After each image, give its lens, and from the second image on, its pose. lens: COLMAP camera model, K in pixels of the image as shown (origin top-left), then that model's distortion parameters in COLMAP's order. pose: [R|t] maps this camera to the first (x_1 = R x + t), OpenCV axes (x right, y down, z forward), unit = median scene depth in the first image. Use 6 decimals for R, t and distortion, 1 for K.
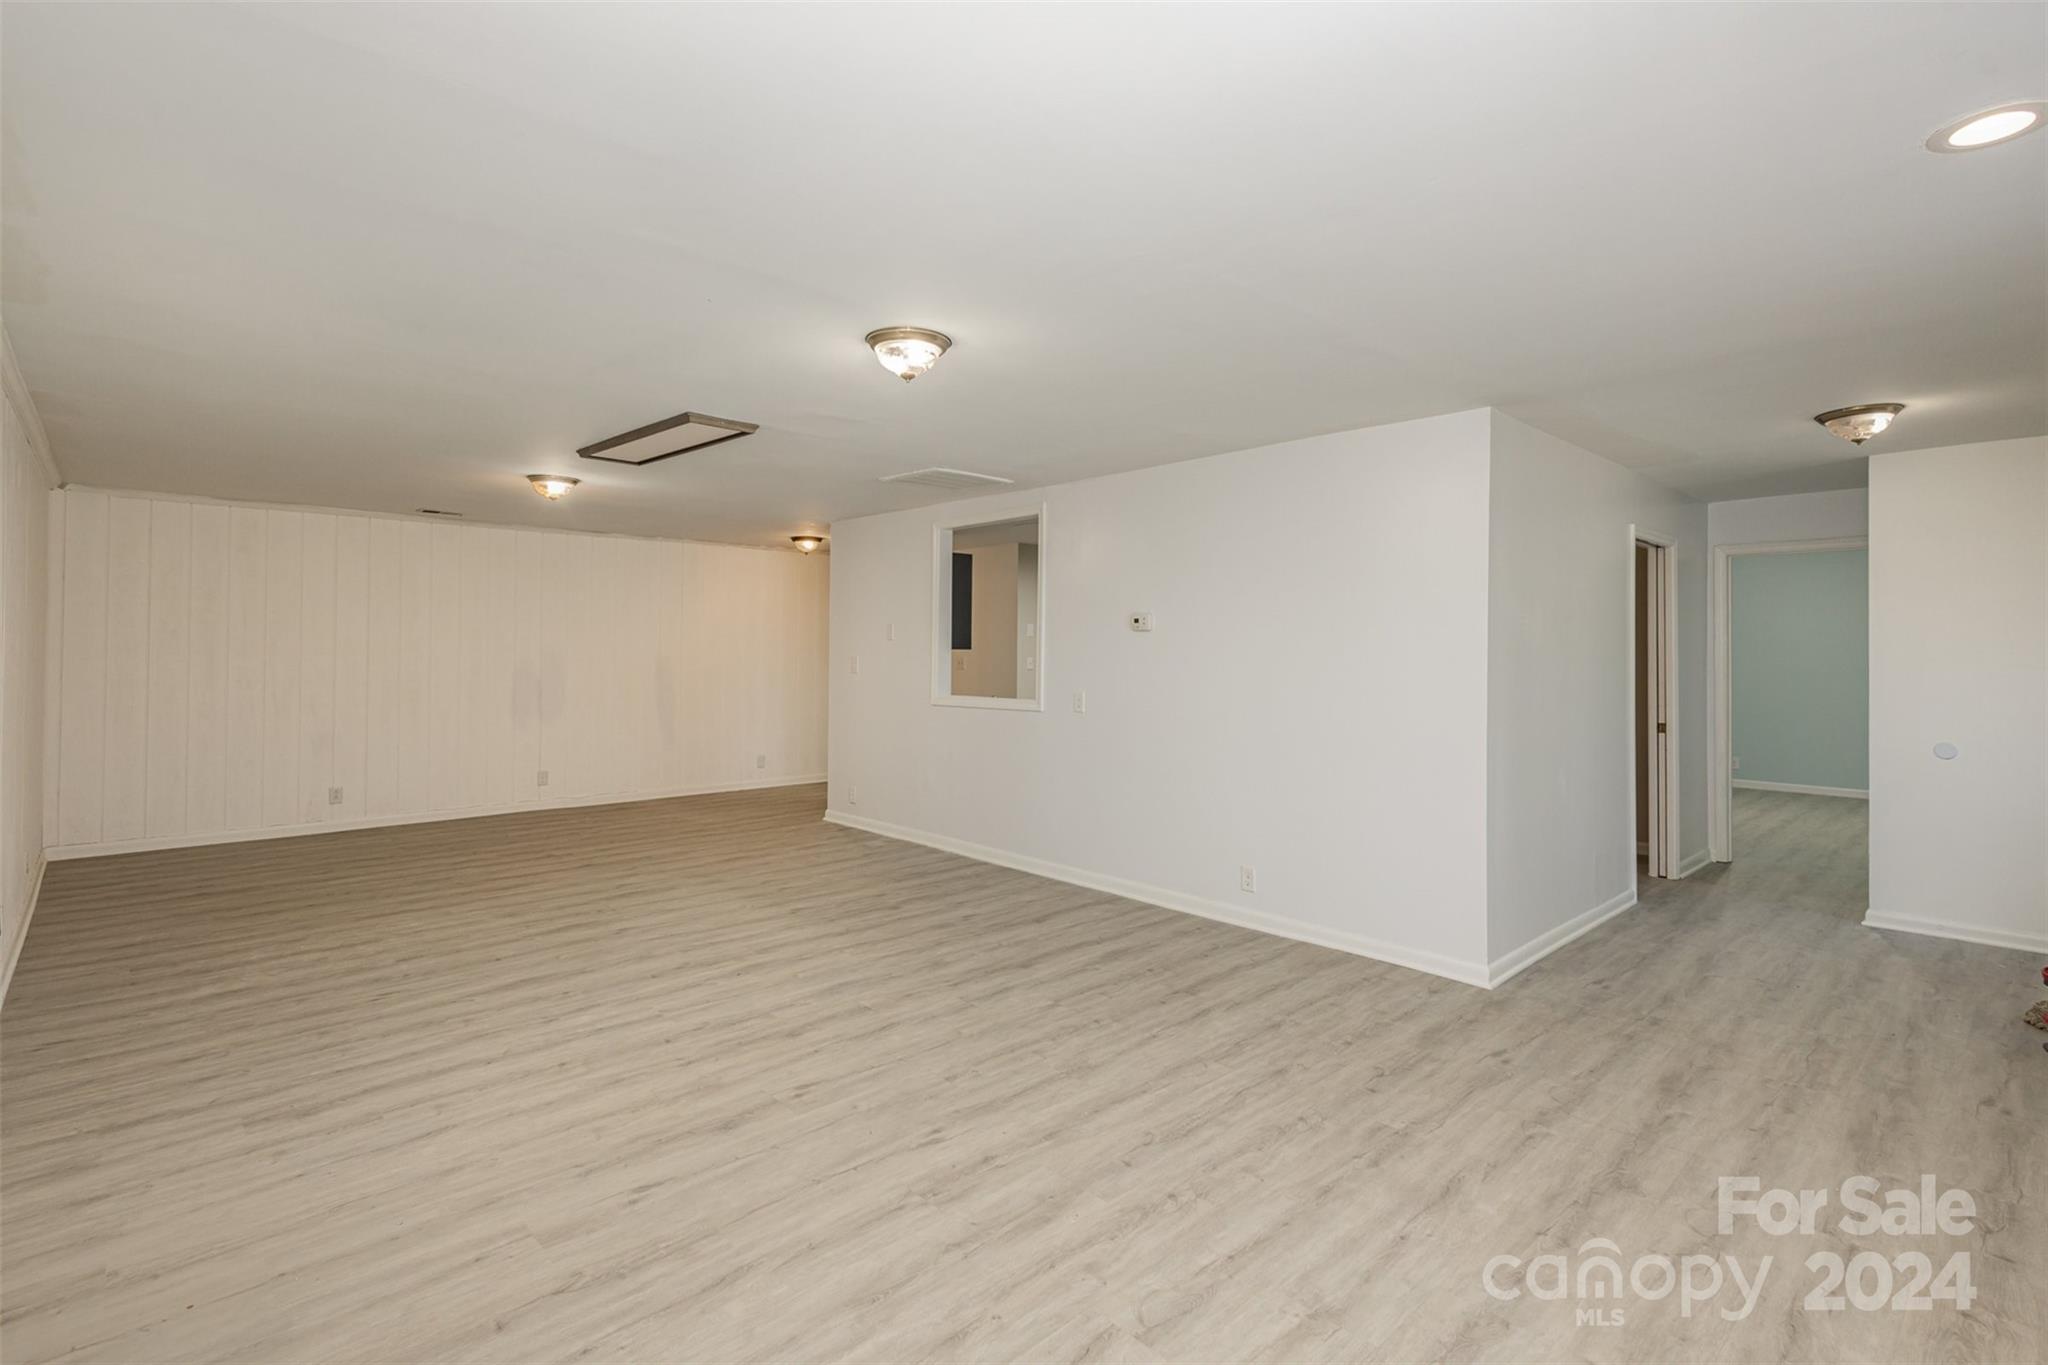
lens RADIAL K [[950.5, 0, 1033.1], [0, 950.5, 668.0], [0, 0, 1]] dist [0.008920, -0.000969]
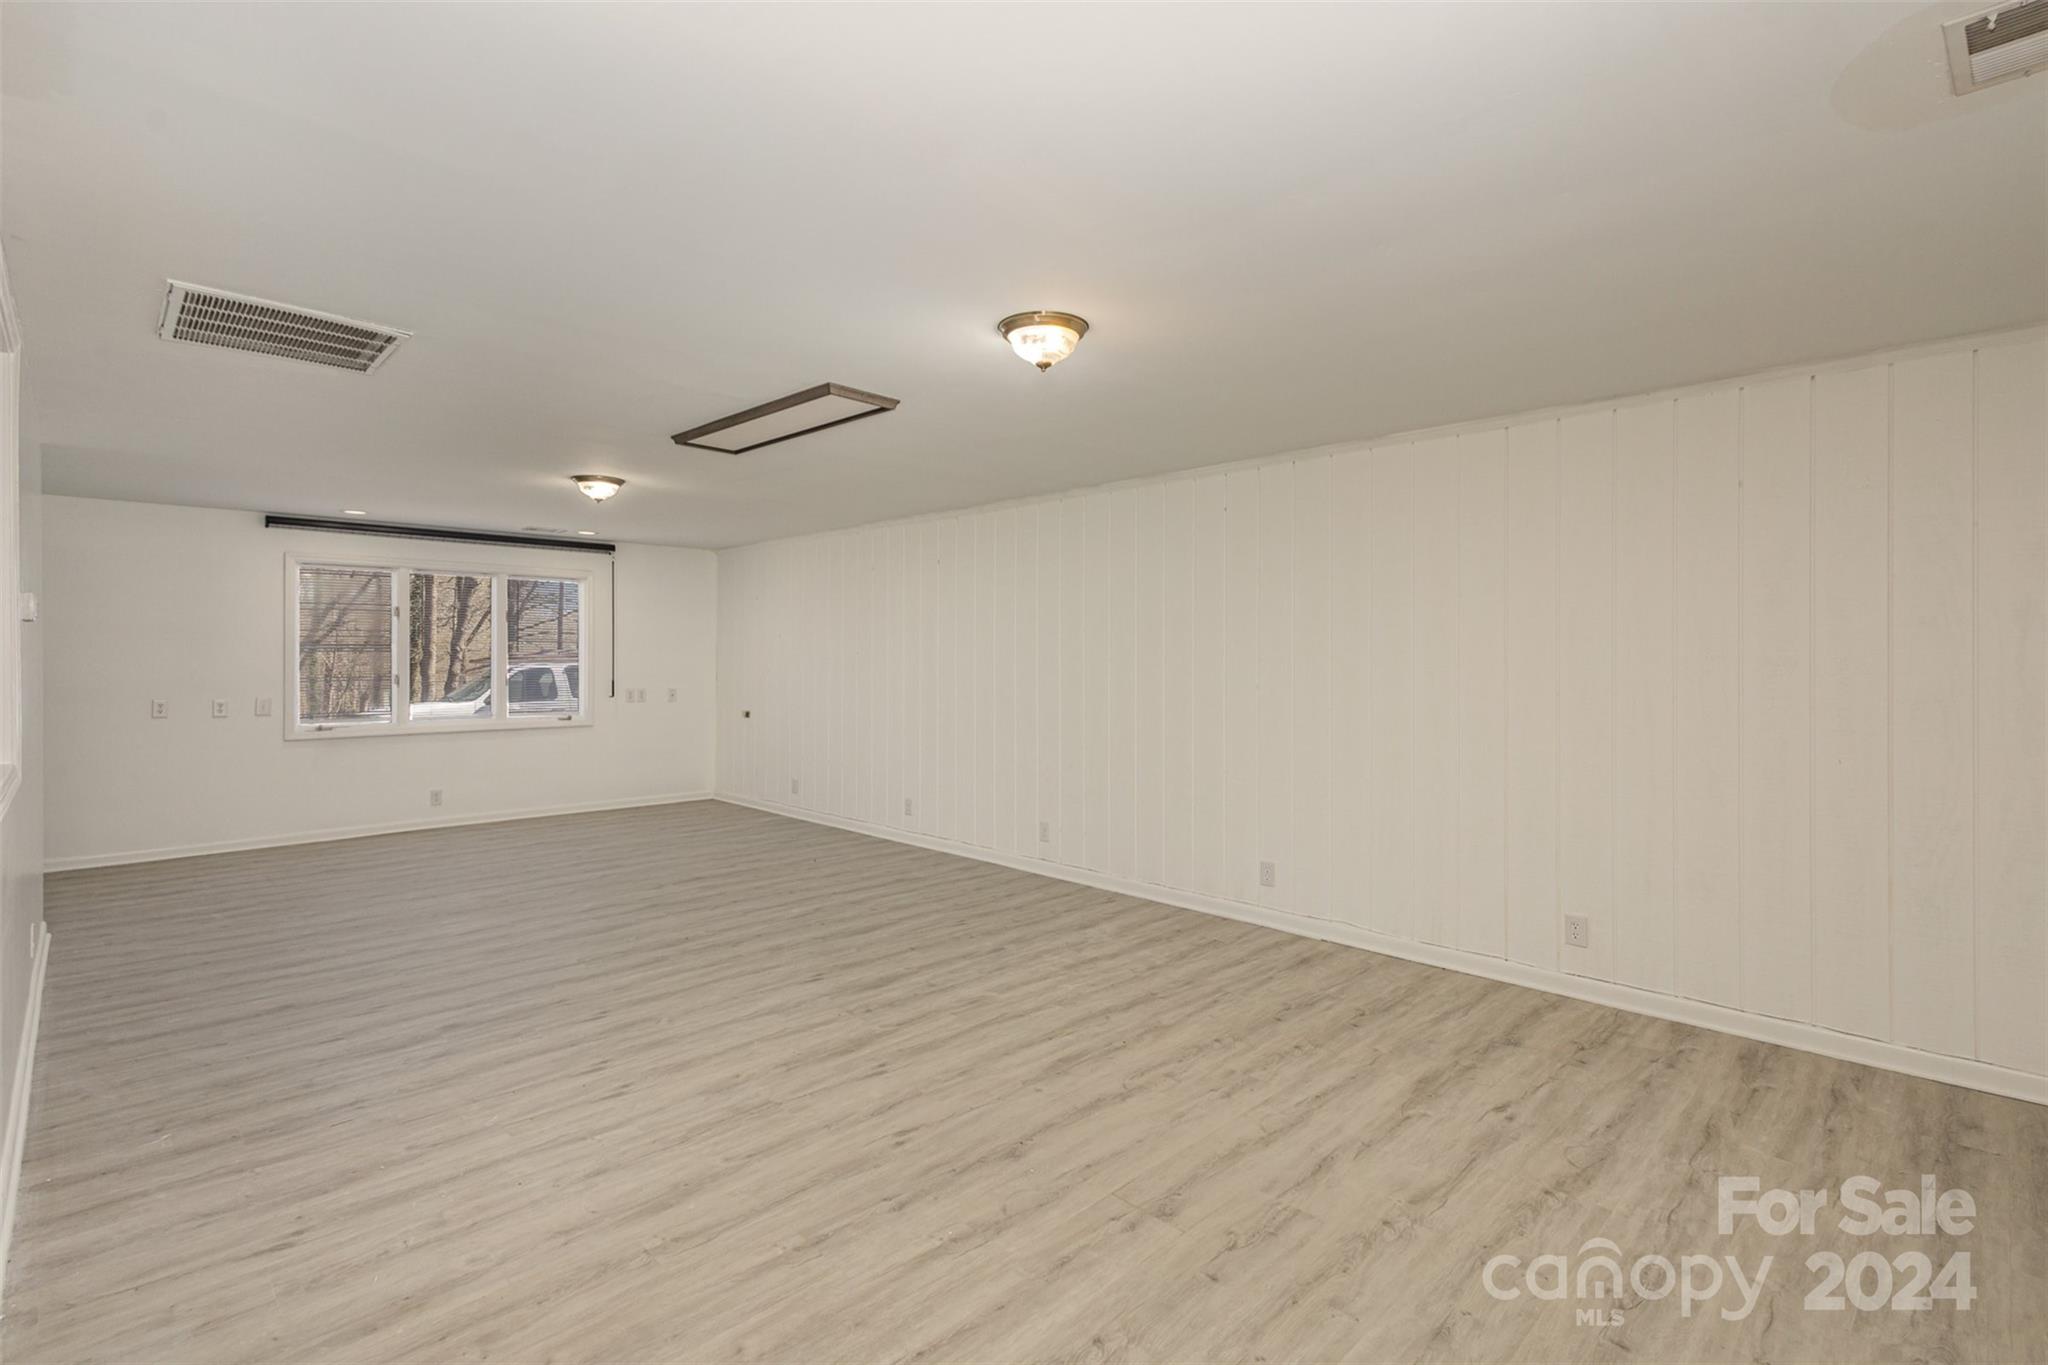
lens RADIAL K [[962.2, 0, 1027.0], [0, 962.2, 654.9], [0, 0, 1]] dist [0.011373, -0.000115]
pose [[-0.999303, -0.004825, -0.037018, -0.697090], [-0.005225, 0.999929, 0.010726, -0.035049], [0.036964, 0.010912, -0.999257, 2.246340]]
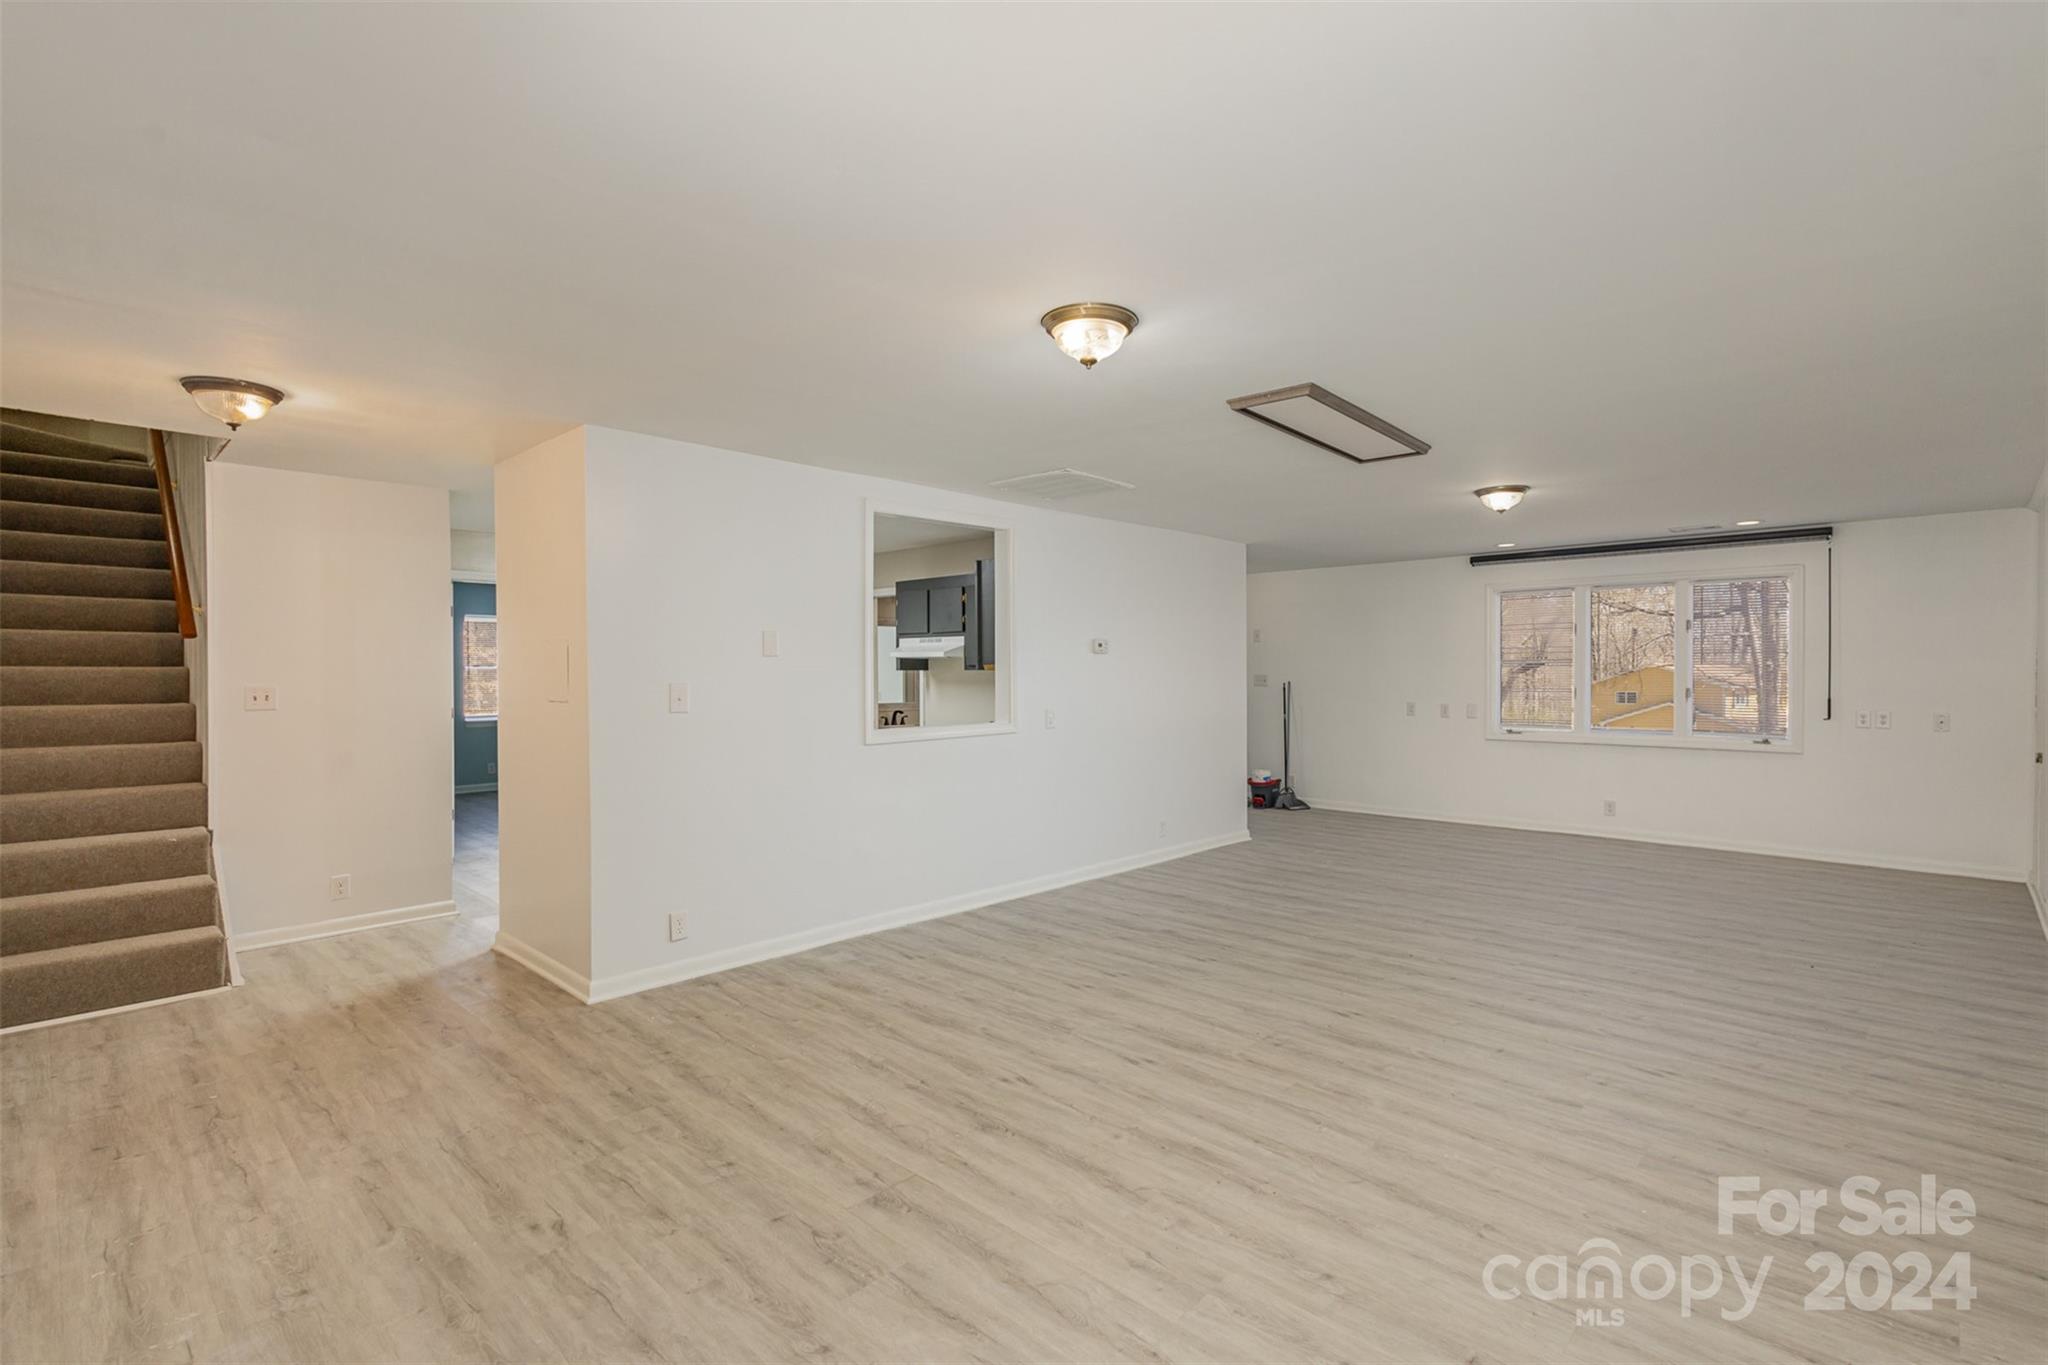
lens RADIAL K [[950.5, 0, 1033.1], [0, 950.5, 668.0], [0, 0, 1]] dist [0.008920, -0.000969]
pose [[-0.055922, 0.000690, 0.998435, -1.461211], [0.016380, 0.999866, 0.000226, -0.027896], [-0.998301, 0.016367, -0.055926, 1.556732]]
